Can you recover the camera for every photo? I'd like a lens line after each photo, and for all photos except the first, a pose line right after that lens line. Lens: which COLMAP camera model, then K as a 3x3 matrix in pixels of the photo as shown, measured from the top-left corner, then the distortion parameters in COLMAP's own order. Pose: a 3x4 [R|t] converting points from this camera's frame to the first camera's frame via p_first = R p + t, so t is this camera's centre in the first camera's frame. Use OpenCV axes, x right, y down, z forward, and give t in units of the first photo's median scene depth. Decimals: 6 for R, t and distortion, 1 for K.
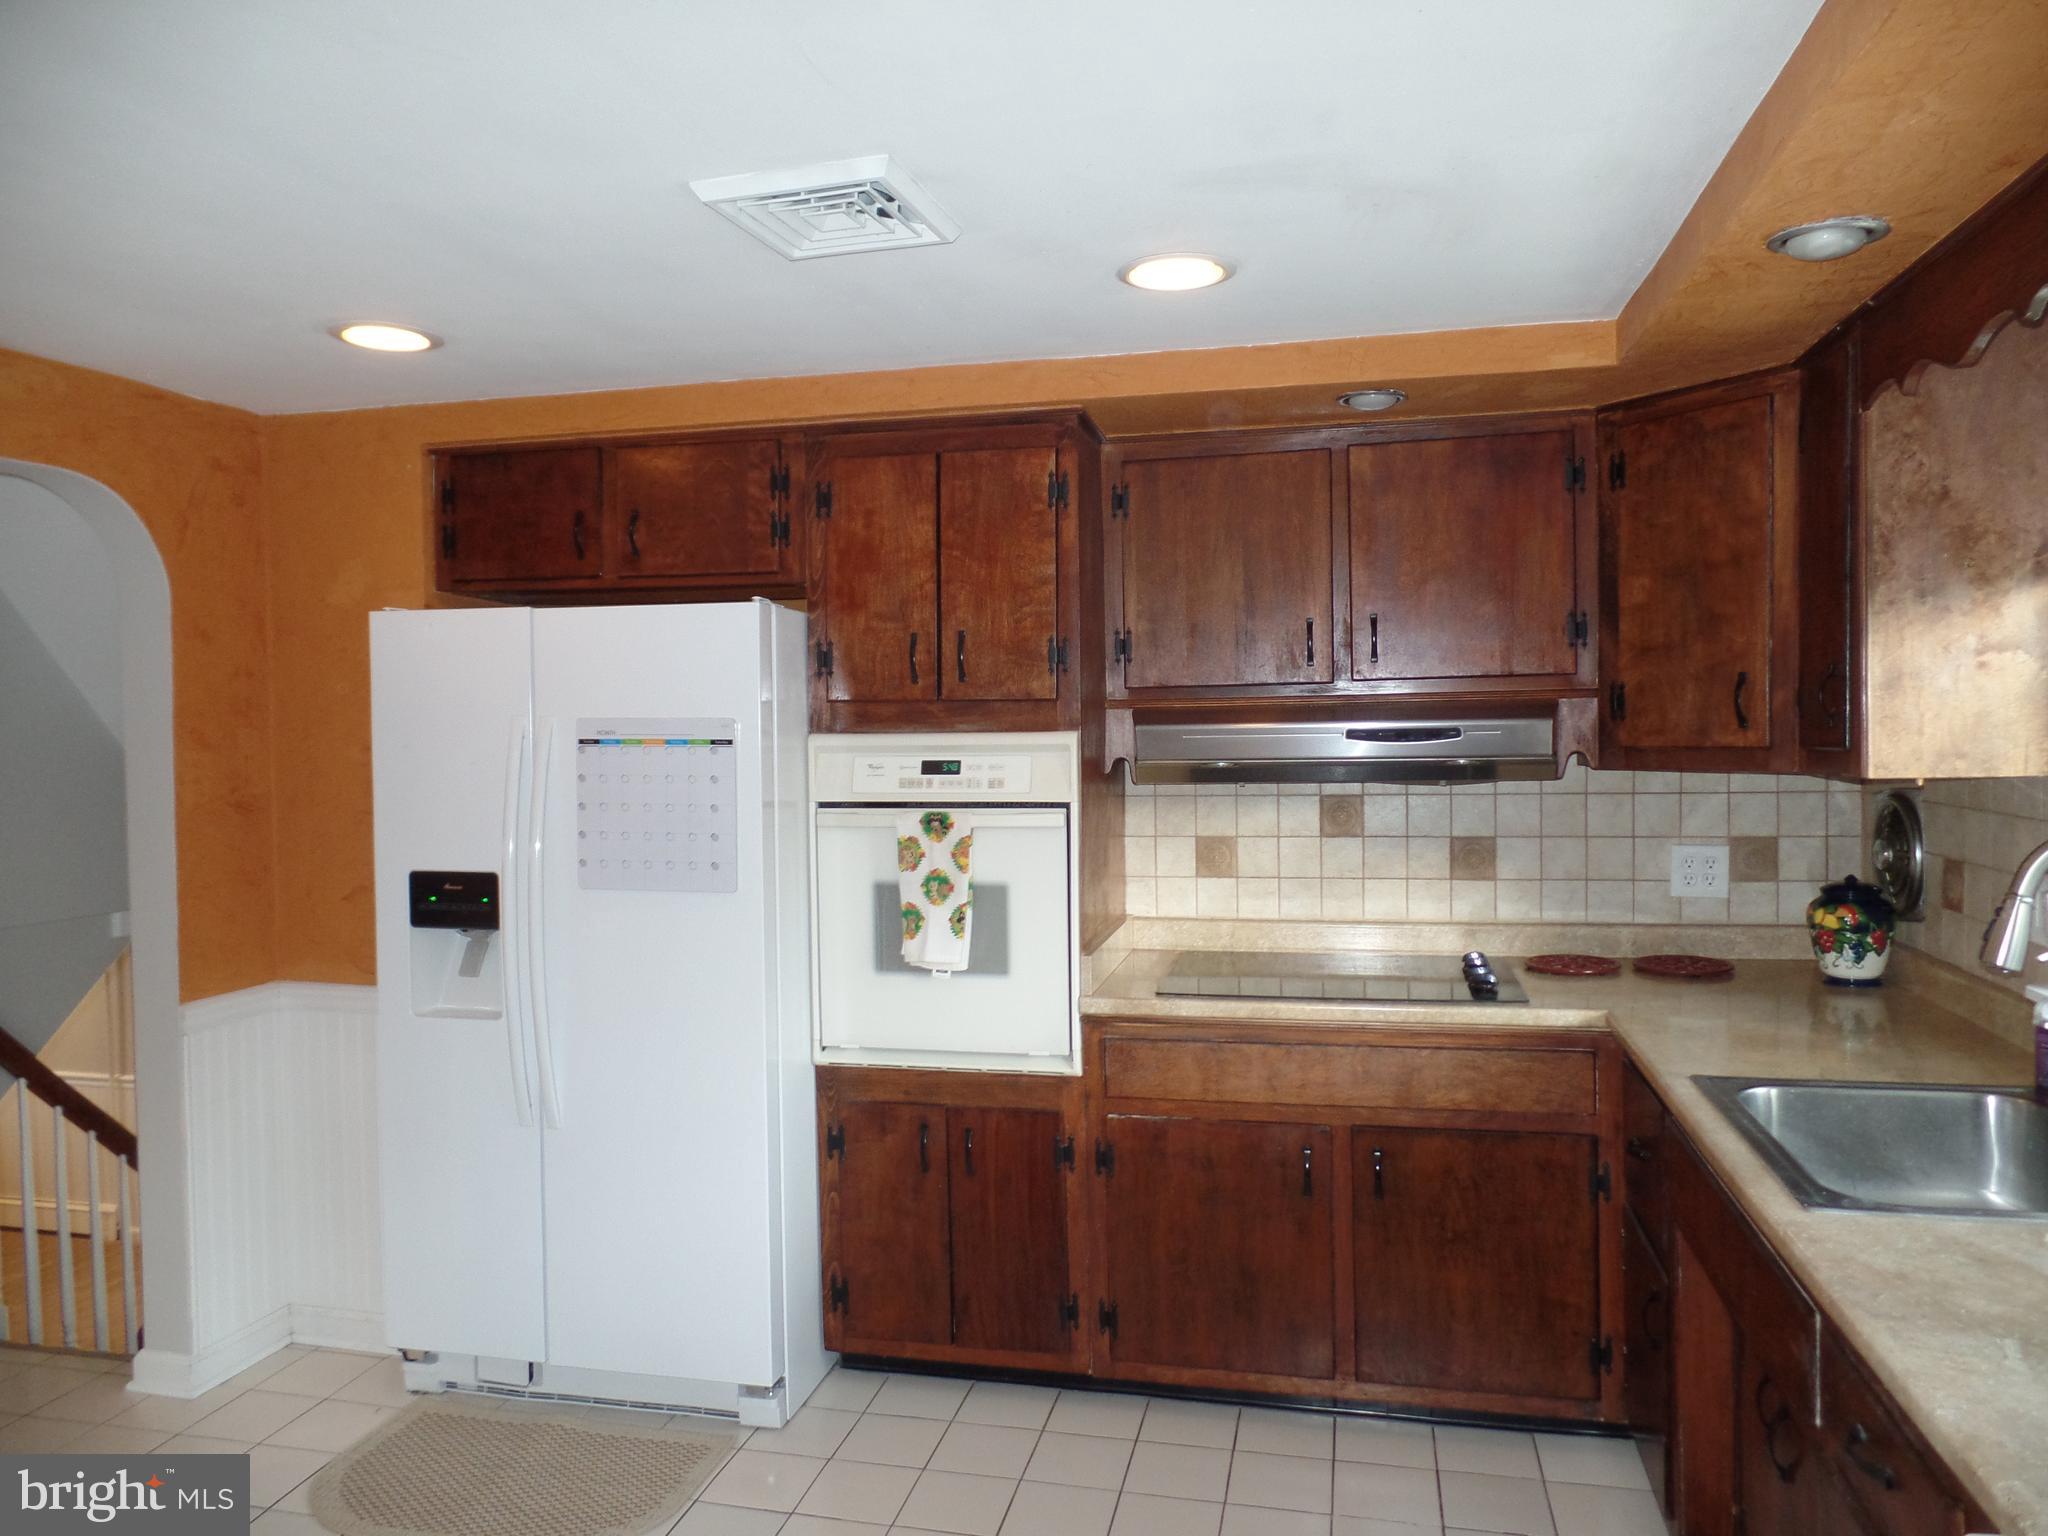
lens RADIAL K [[1391.4, 0, 1029.1], [0, 1391.4, 766.3], [0, 0, 1]] dist [-0.015024, 0.012702]
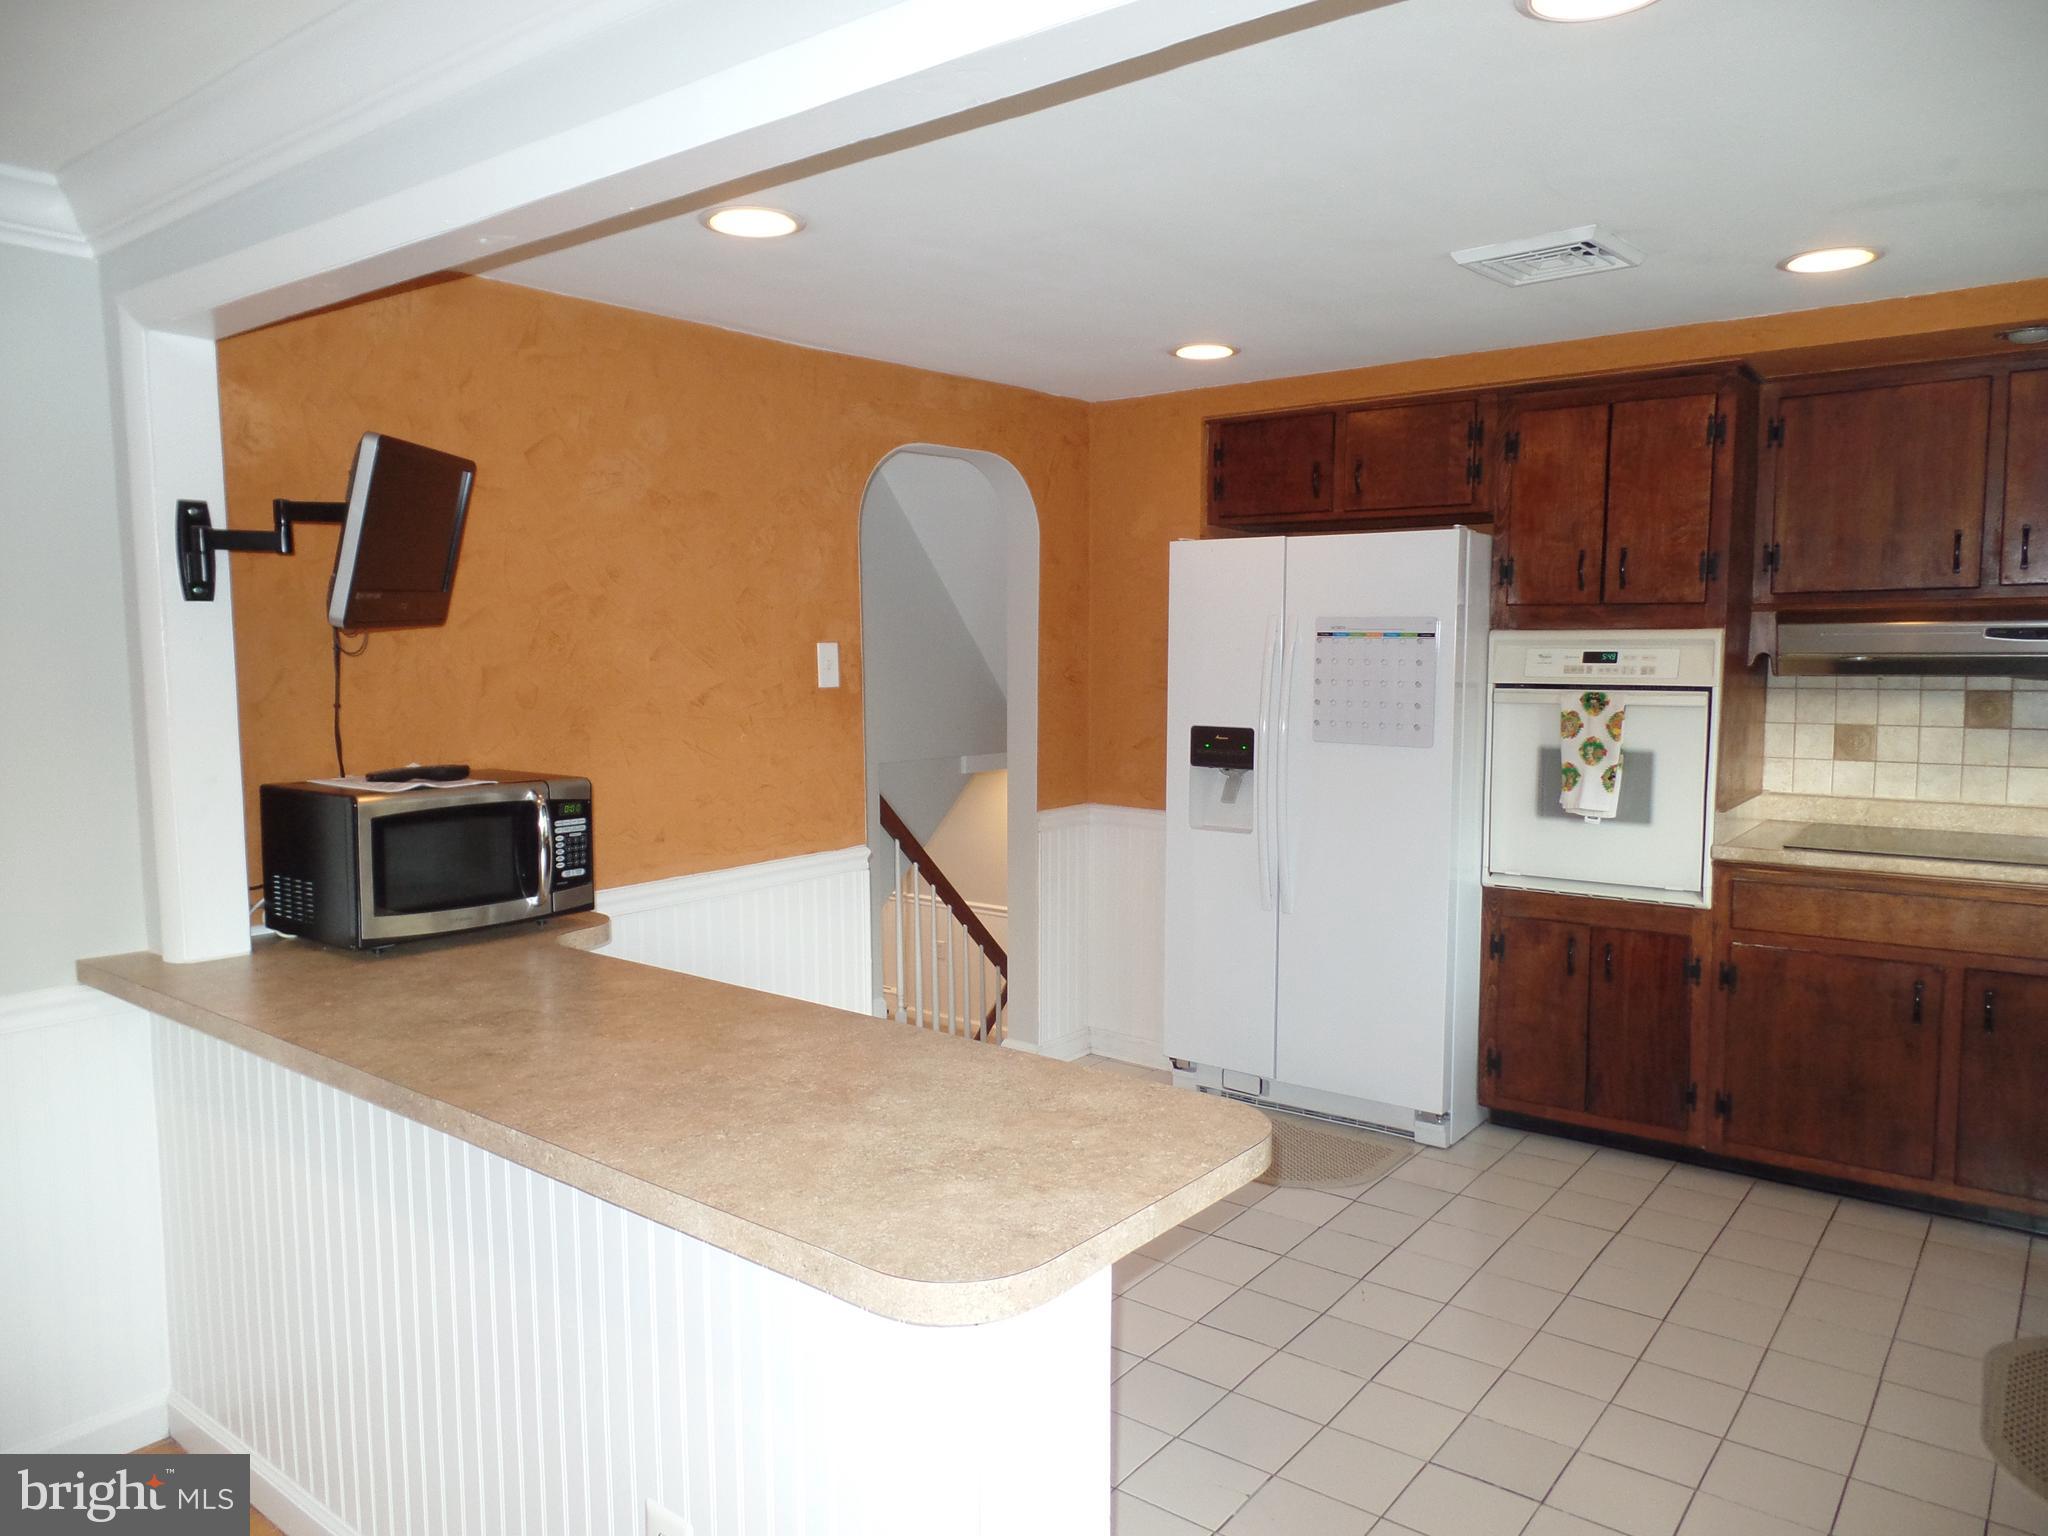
lens RADIAL K [[1391.4, 0, 1010.0], [0, 1391.4, 780.1], [0, 0, 1]] dist [-0.015024, 0.012702]
pose [[0.902296, 0.051011, -0.428089, -0.002152], [-0.019940, 0.996851, 0.076755, 0.025525], [0.430656, -0.060719, 0.900471, -0.364291]]
